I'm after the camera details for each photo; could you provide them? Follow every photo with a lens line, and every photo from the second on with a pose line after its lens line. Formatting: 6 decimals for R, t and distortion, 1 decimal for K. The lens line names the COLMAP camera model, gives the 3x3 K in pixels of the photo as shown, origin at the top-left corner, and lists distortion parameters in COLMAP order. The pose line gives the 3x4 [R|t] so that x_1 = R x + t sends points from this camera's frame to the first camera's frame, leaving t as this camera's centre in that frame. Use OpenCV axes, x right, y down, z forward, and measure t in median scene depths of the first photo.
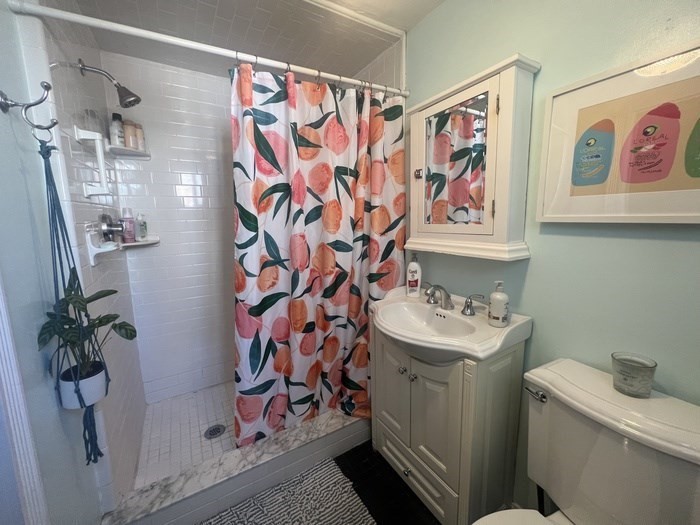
lens RADIAL K [[279.6, 0, 348.7], [0, 279.6, 260.4], [0, 0, 1]] dist [0.000327, 0.000051]
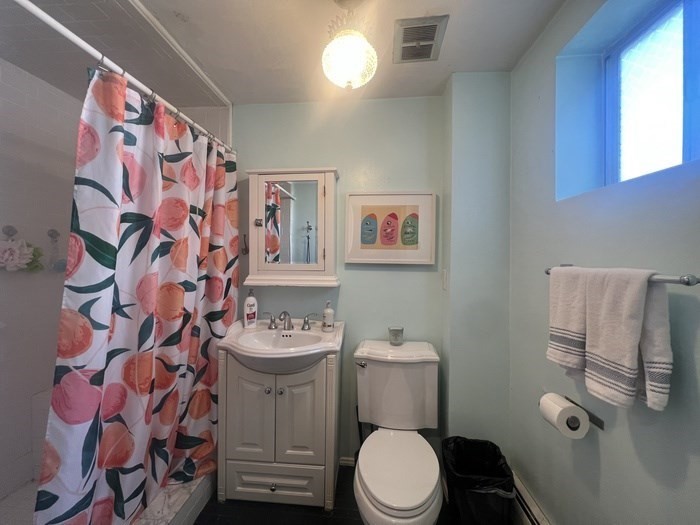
lens RADIAL K [[279.6, 0, 348.7], [0, 279.6, 260.4], [0, 0, 1]] dist [0.000327, 0.000051]
pose [[0.577993, 0.023730, 0.815697, -0.492947], [0.100158, 0.989957, -0.099770, 0.013810], [-0.809872, 0.139365, 0.569811, 0.011842]]
